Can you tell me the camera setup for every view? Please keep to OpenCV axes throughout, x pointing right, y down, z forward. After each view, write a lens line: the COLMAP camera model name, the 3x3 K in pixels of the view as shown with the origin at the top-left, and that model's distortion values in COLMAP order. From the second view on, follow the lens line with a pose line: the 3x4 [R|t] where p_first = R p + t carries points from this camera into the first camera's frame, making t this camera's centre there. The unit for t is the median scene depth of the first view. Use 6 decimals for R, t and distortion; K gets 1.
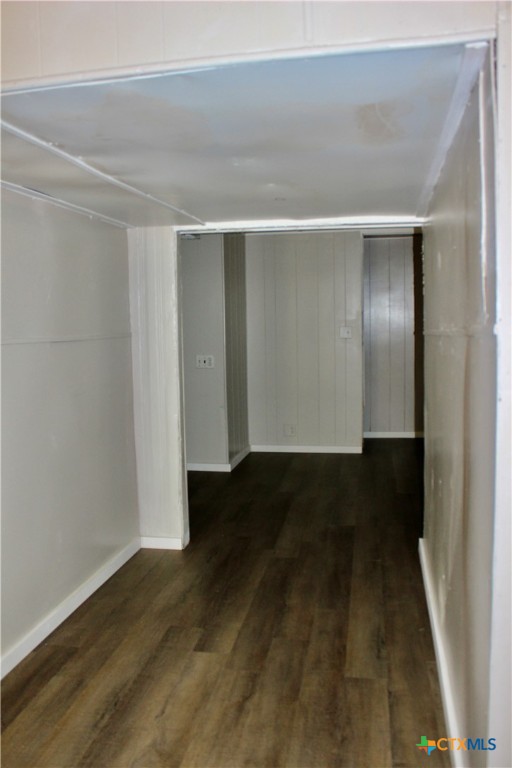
lens RADIAL K [[649.7, 0, 254.7], [0, 649.7, 384.2], [0, 0, 1]] dist [-0.147973, 0.110762]
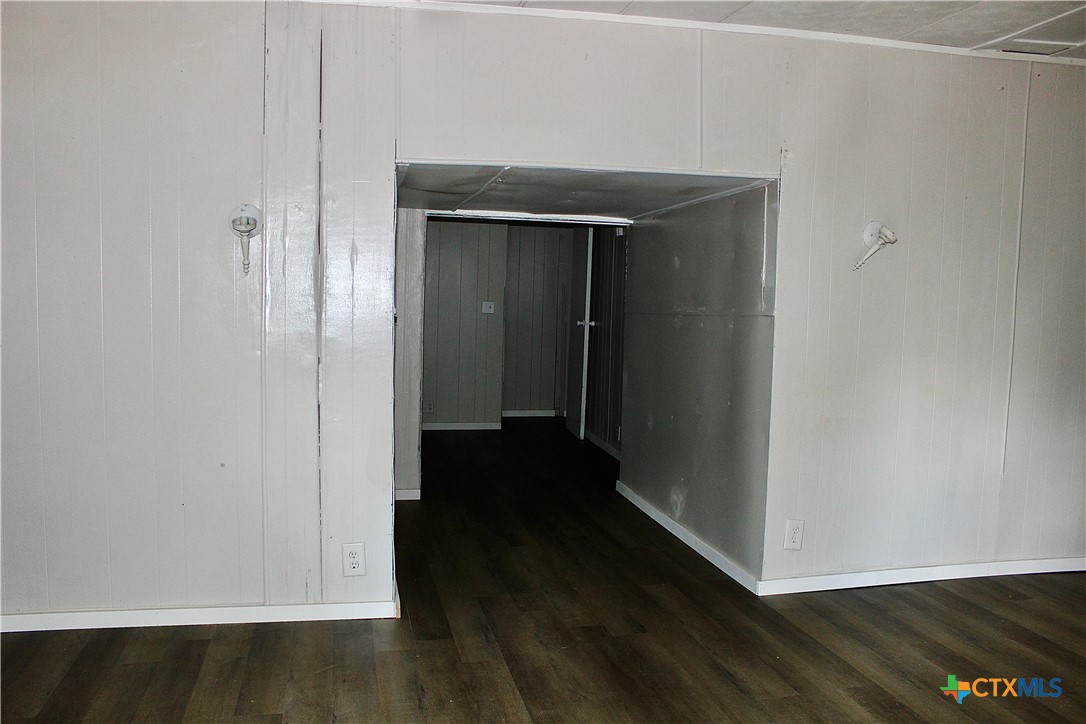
lens RADIAL K [[918.7, 0, 522.6], [0, 918.7, 371.7], [0, 0, 1]] dist [-0.147973, 0.110762]
pose [[0.923436, 0.020211, 0.383220, -0.578507], [-0.014874, 0.999747, -0.016885, 0.064053], [-0.383464, 0.009892, 0.923503, -0.548420]]
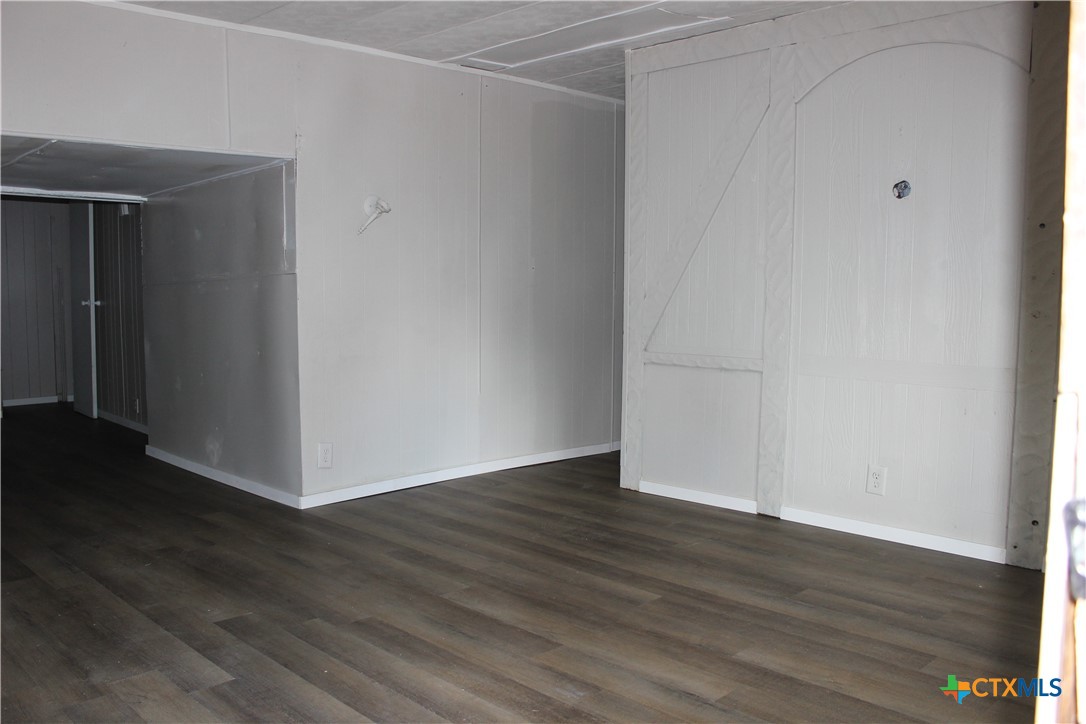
lens RADIAL K [[918.7, 0, 540.1], [0, 918.7, 361.4], [0, 0, 1]] dist [-0.147973, 0.110762]
pose [[0.566059, -0.034045, 0.823662, -0.770727], [0.063991, 0.997947, -0.002729, 0.128693], [-0.821877, 0.054252, 0.567075, -0.683638]]
